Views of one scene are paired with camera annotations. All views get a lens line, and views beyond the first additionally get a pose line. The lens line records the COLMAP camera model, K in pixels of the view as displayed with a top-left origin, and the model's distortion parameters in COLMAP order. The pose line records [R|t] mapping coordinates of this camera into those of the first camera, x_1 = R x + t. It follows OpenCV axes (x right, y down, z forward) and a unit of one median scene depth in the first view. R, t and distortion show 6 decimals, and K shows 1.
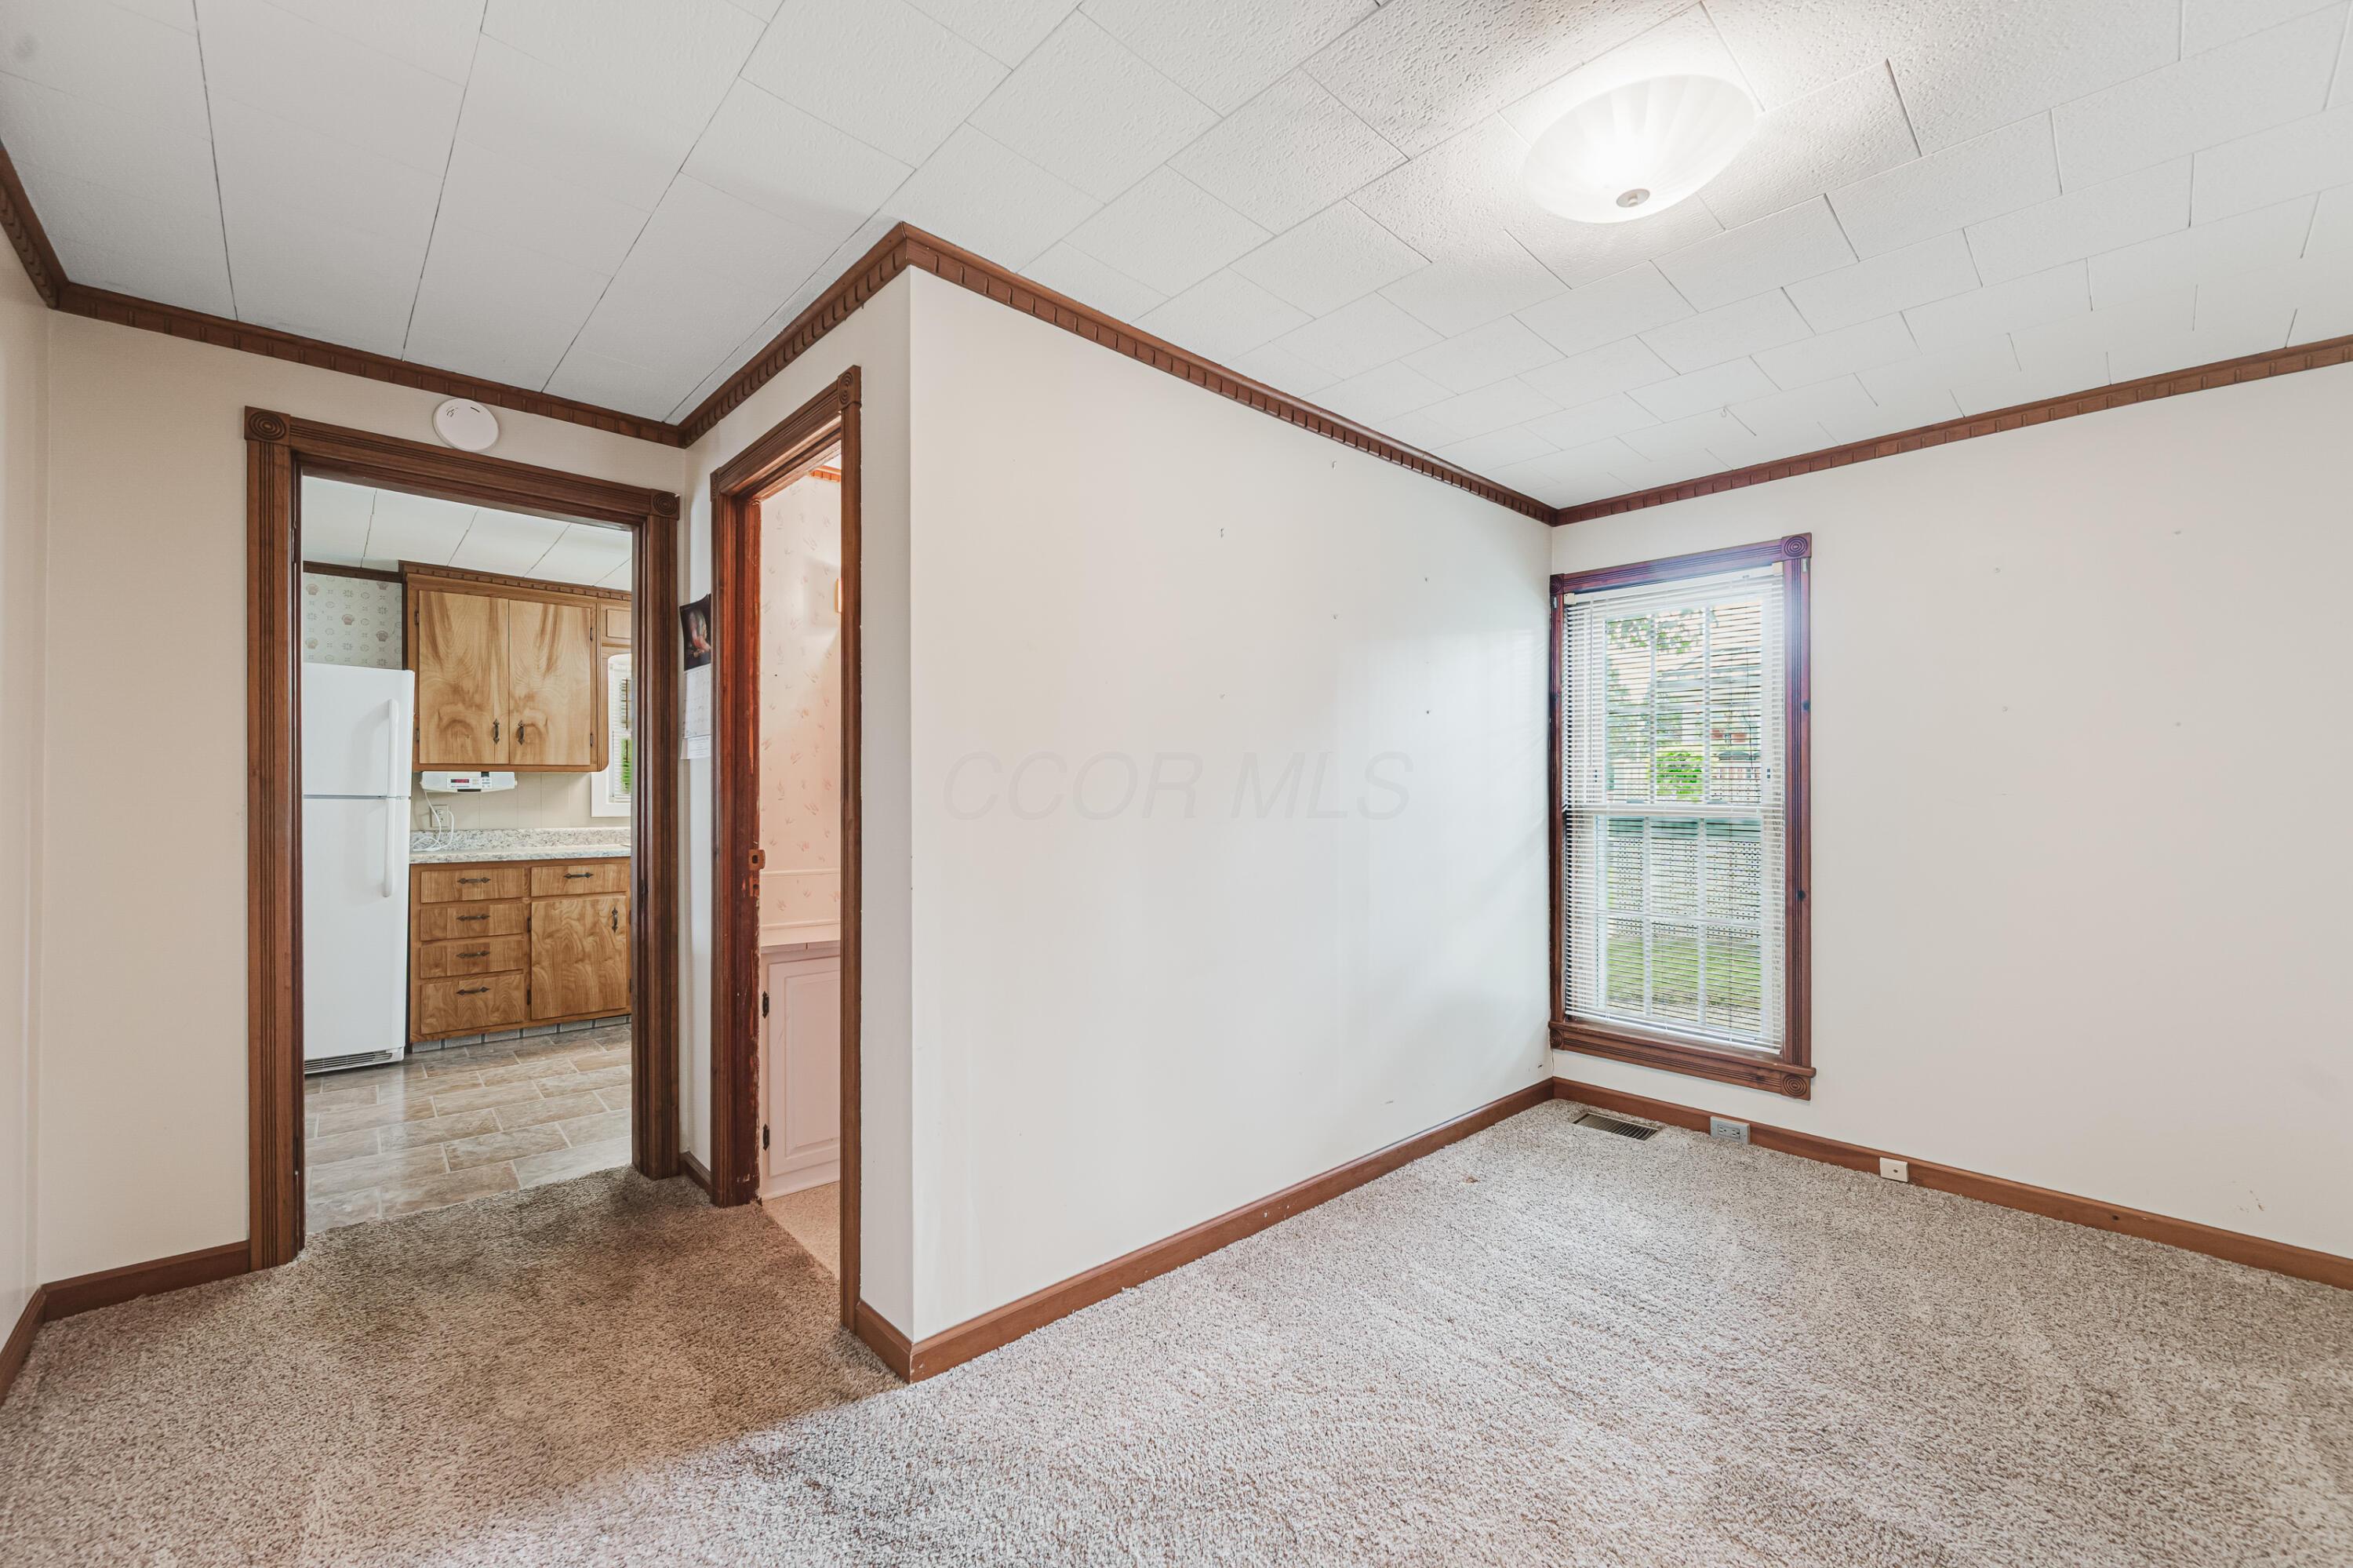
lens RADIAL K [[926.1, 0, 1182.1], [0, 926.1, 787.1], [0, 0, 1]] dist [-0.004644, 0.000140]
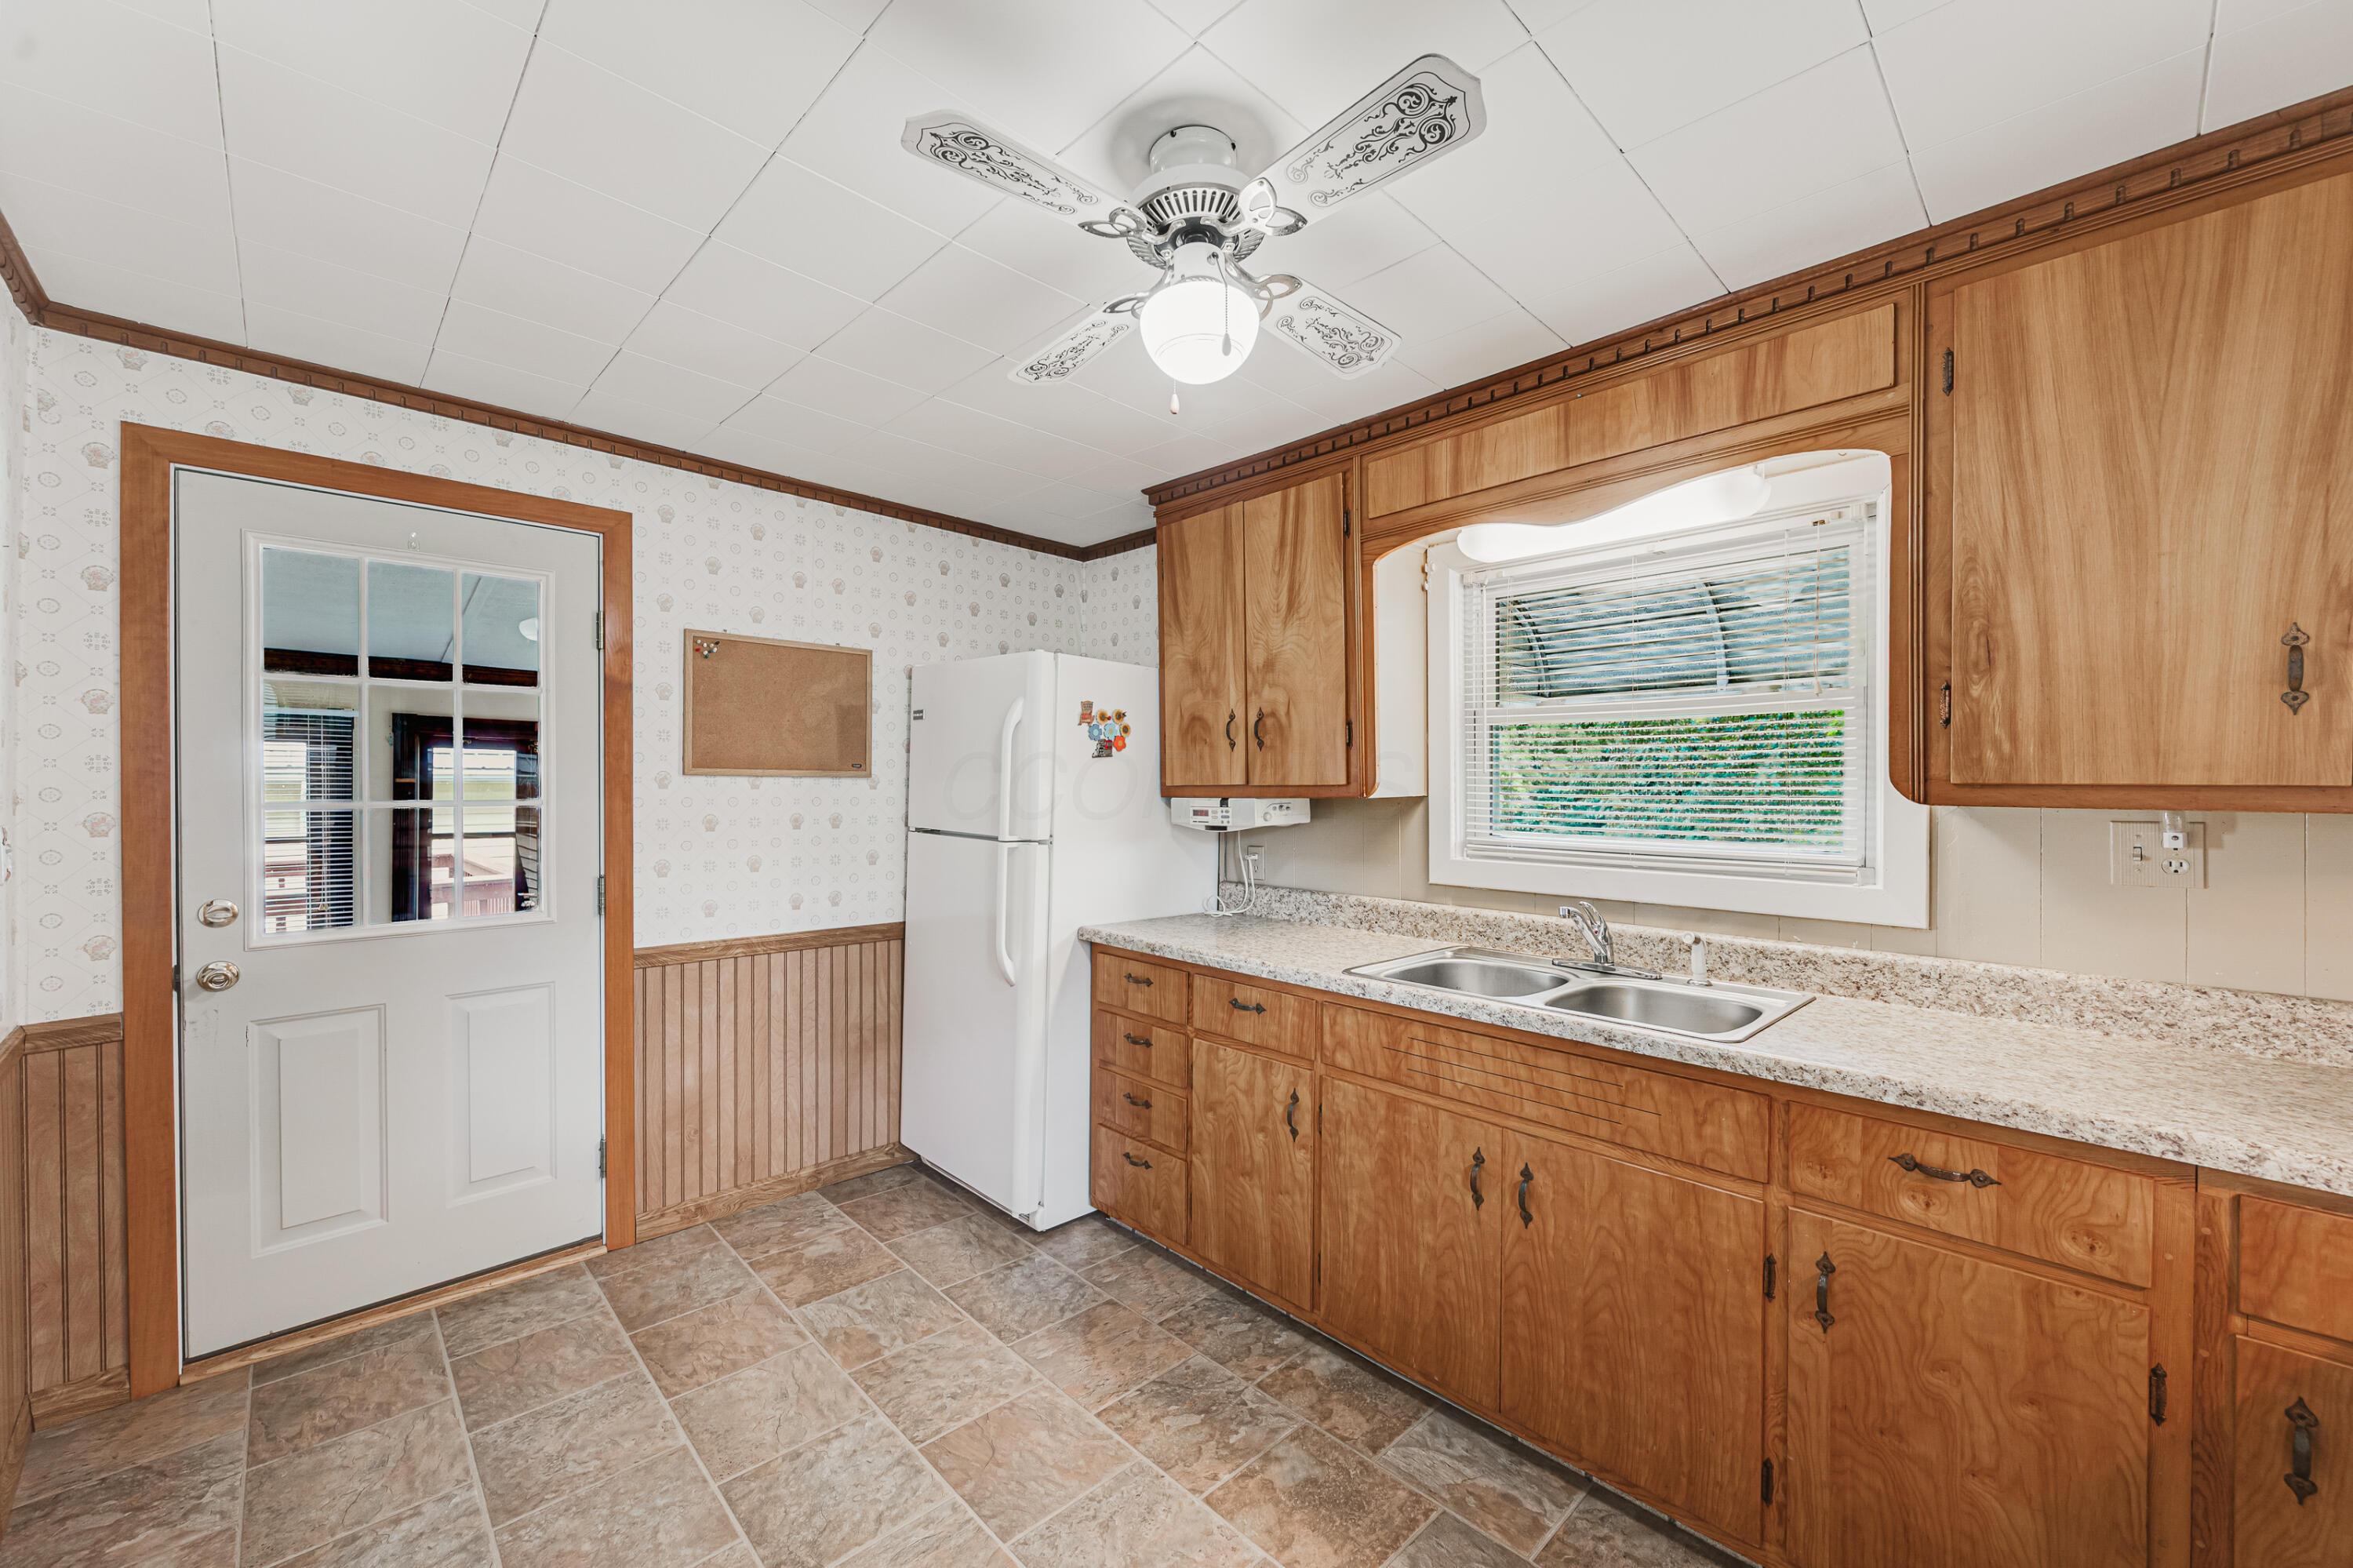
lens RADIAL K [[926.1, 0, 1182.1], [0, 926.1, 787.1], [0, 0, 1]] dist [-0.004644, 0.000140]
pose [[0.039594, 0.004043, -0.999208, -0.149718], [0.003857, 0.999984, 0.004199, -0.026715], [0.999208, -0.004020, 0.039578, 0.955101]]
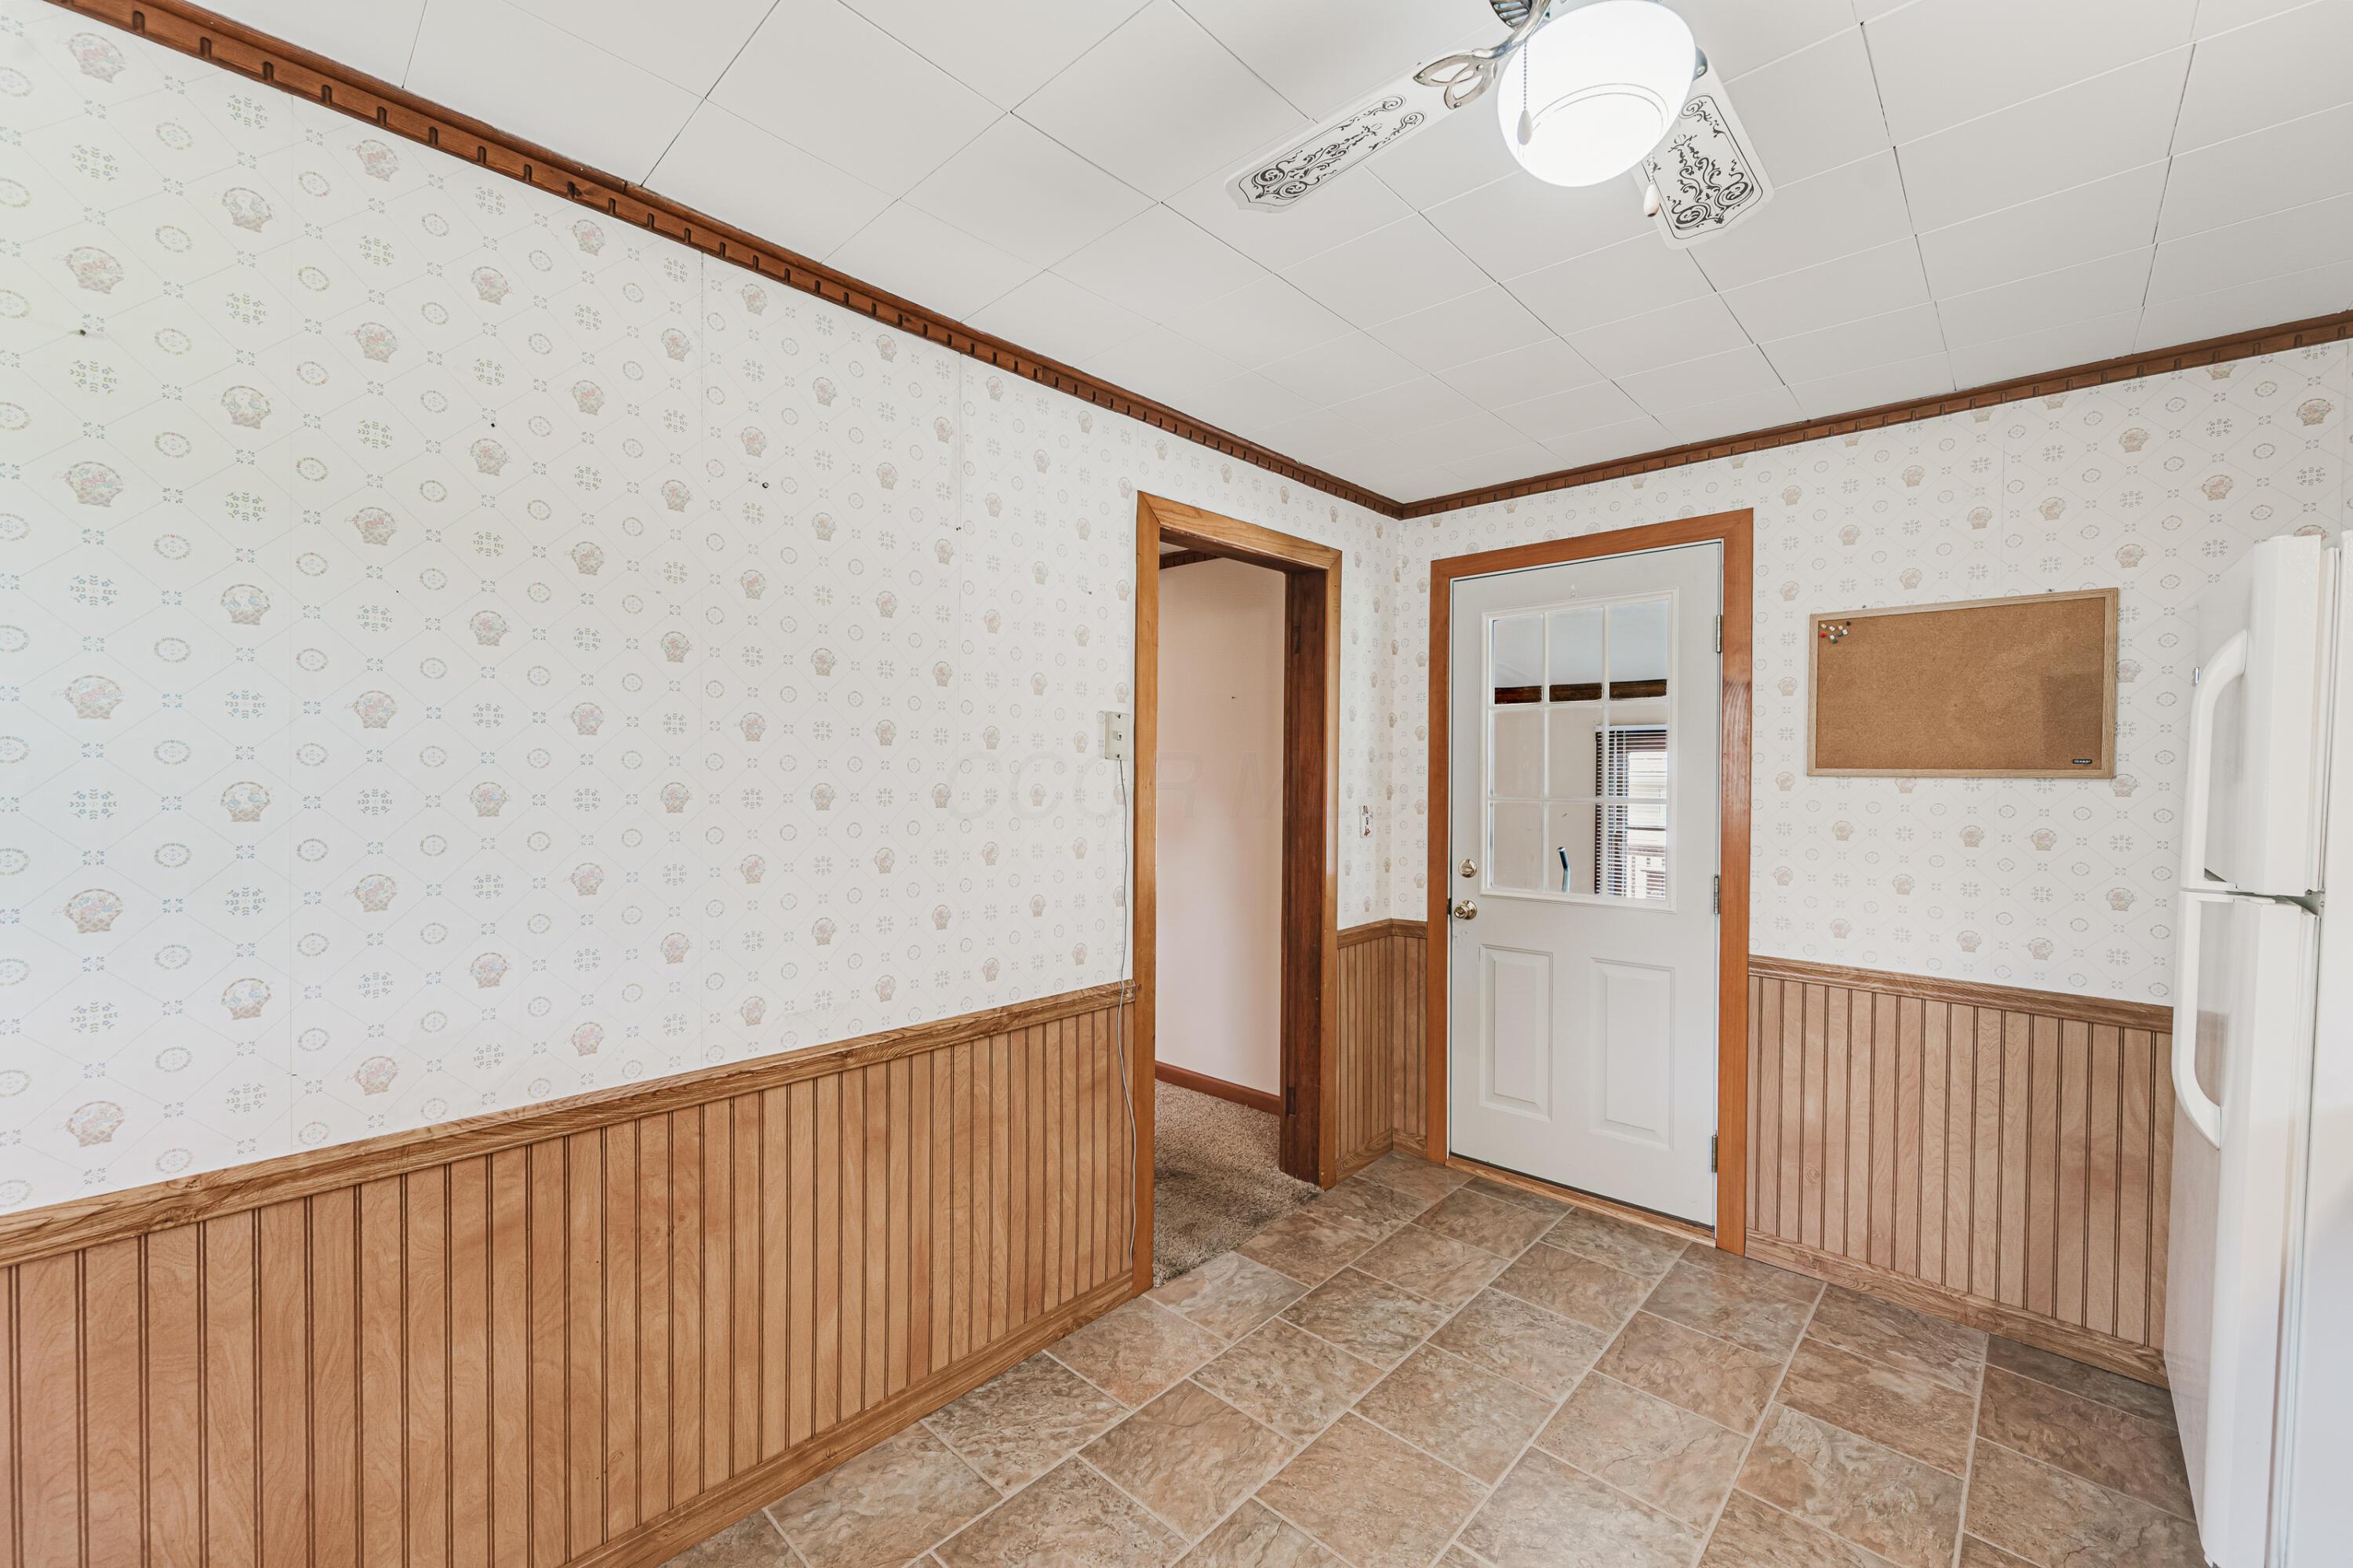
lens RADIAL K [[926.7, 0, 1192.3], [0, 926.7, 788.1], [0, 0, 1]] dist [-0.002307, -0.000251]
pose [[-0.995426, -0.007671, -0.095225, -0.349831], [-0.008064, 0.999960, 0.003747, -0.025290], [0.095192, 0.004498, -0.995449, 1.166196]]
